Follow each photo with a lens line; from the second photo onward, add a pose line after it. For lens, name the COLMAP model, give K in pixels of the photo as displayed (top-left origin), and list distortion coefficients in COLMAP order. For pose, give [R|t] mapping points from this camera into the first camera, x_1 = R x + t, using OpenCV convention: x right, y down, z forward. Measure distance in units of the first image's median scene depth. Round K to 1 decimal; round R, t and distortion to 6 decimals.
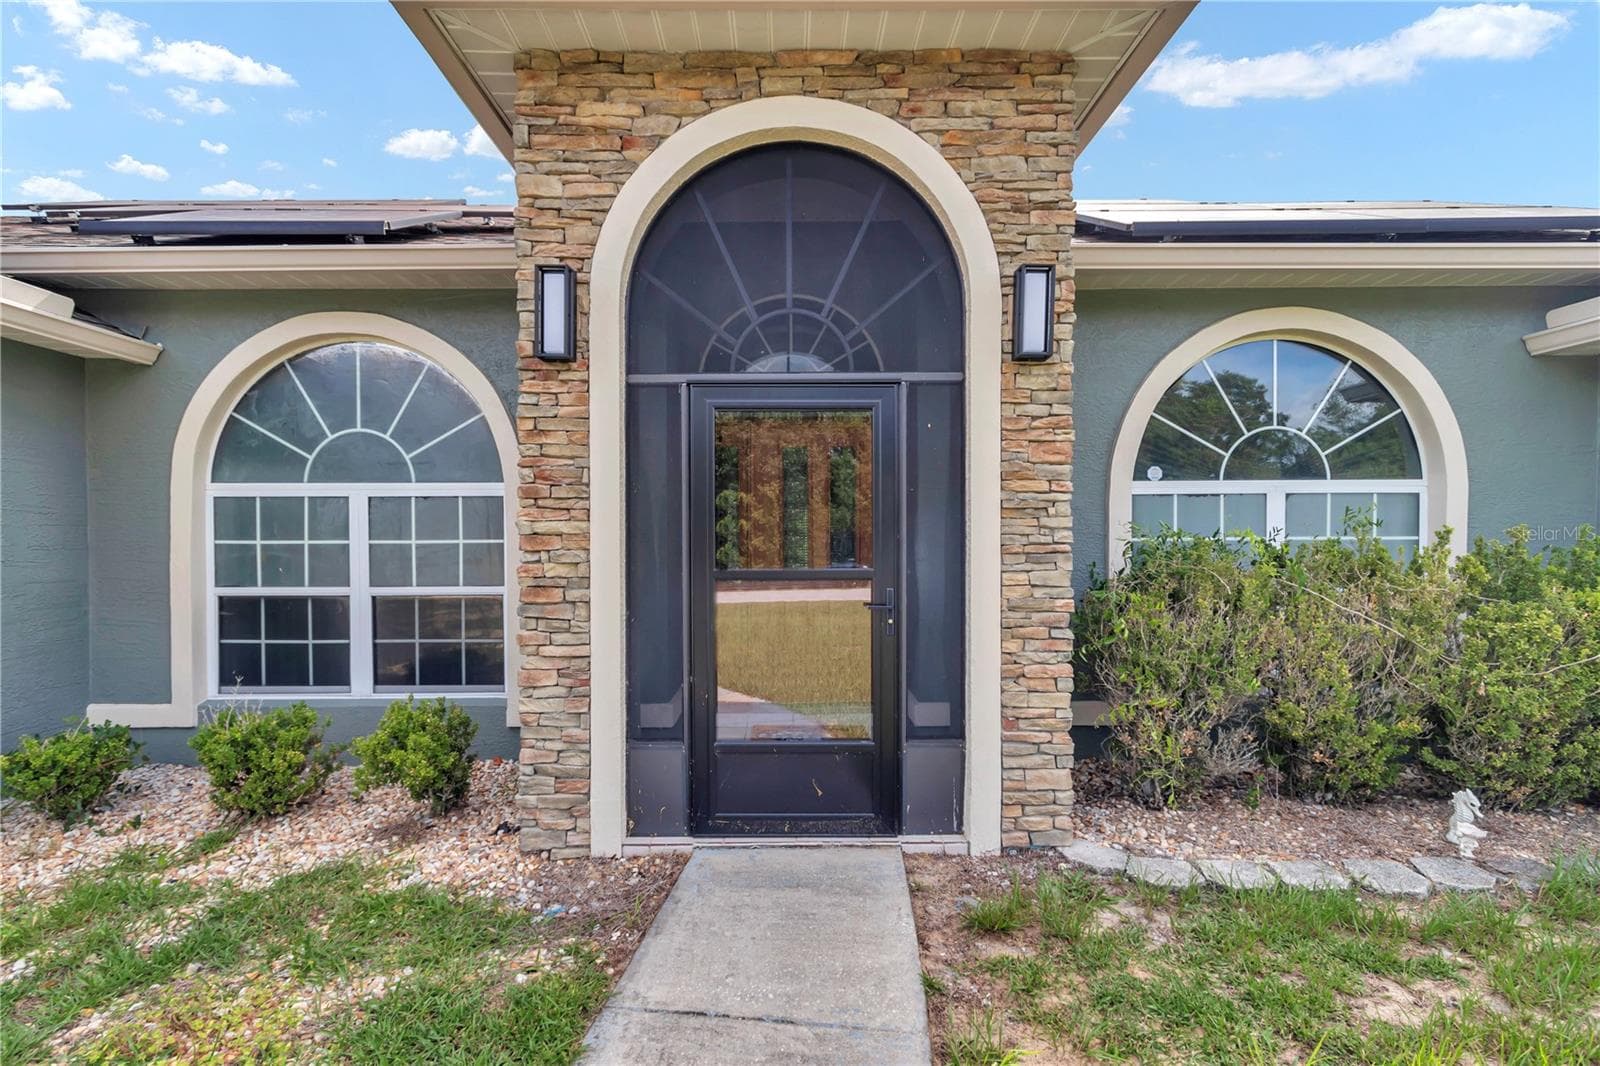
lens RADIAL K [[729.2, 0, 800.3], [0, 729.2, 549.2], [0, 0, 1]] dist [0.002479, 0.000056]
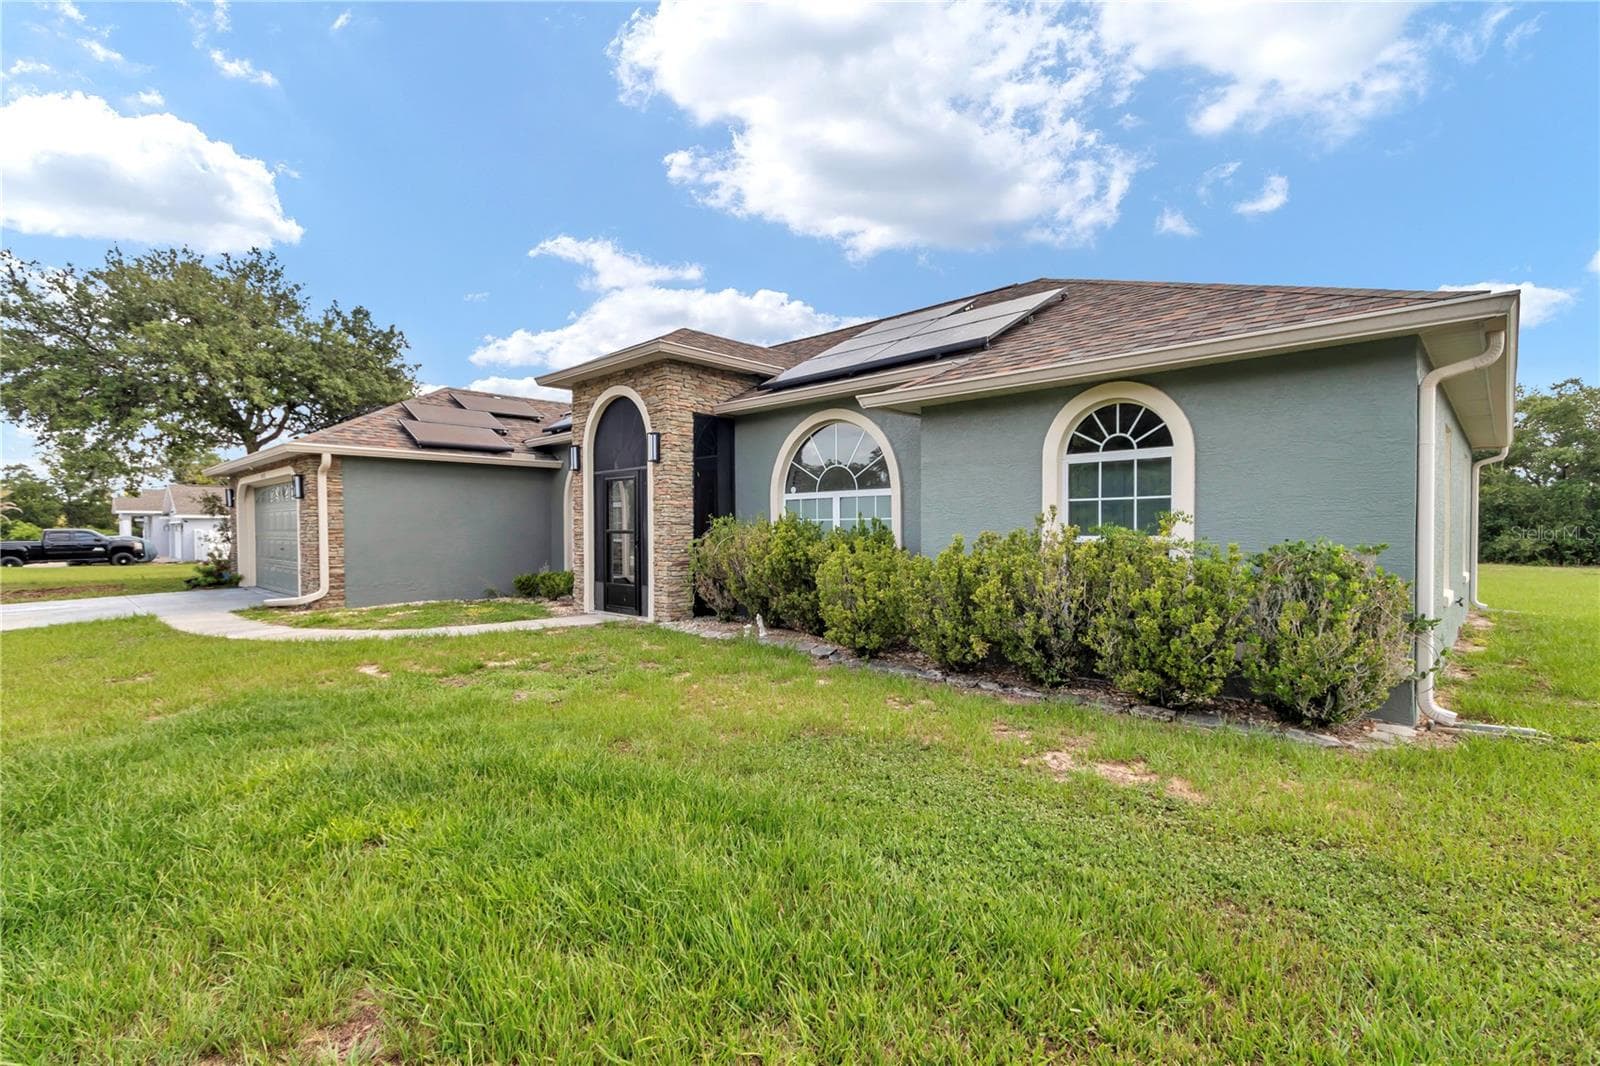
lens RADIAL K [[729.2, 0, 800.3], [0, 729.2, 549.2], [0, 0, 1]] dist [0.002479, 0.000056]
pose [[0.721375, 0.021757, -0.692203, 2.849573], [-0.008211, 0.999705, 0.022864, 0.032970], [0.692496, -0.010810, 0.721340, -0.790579]]
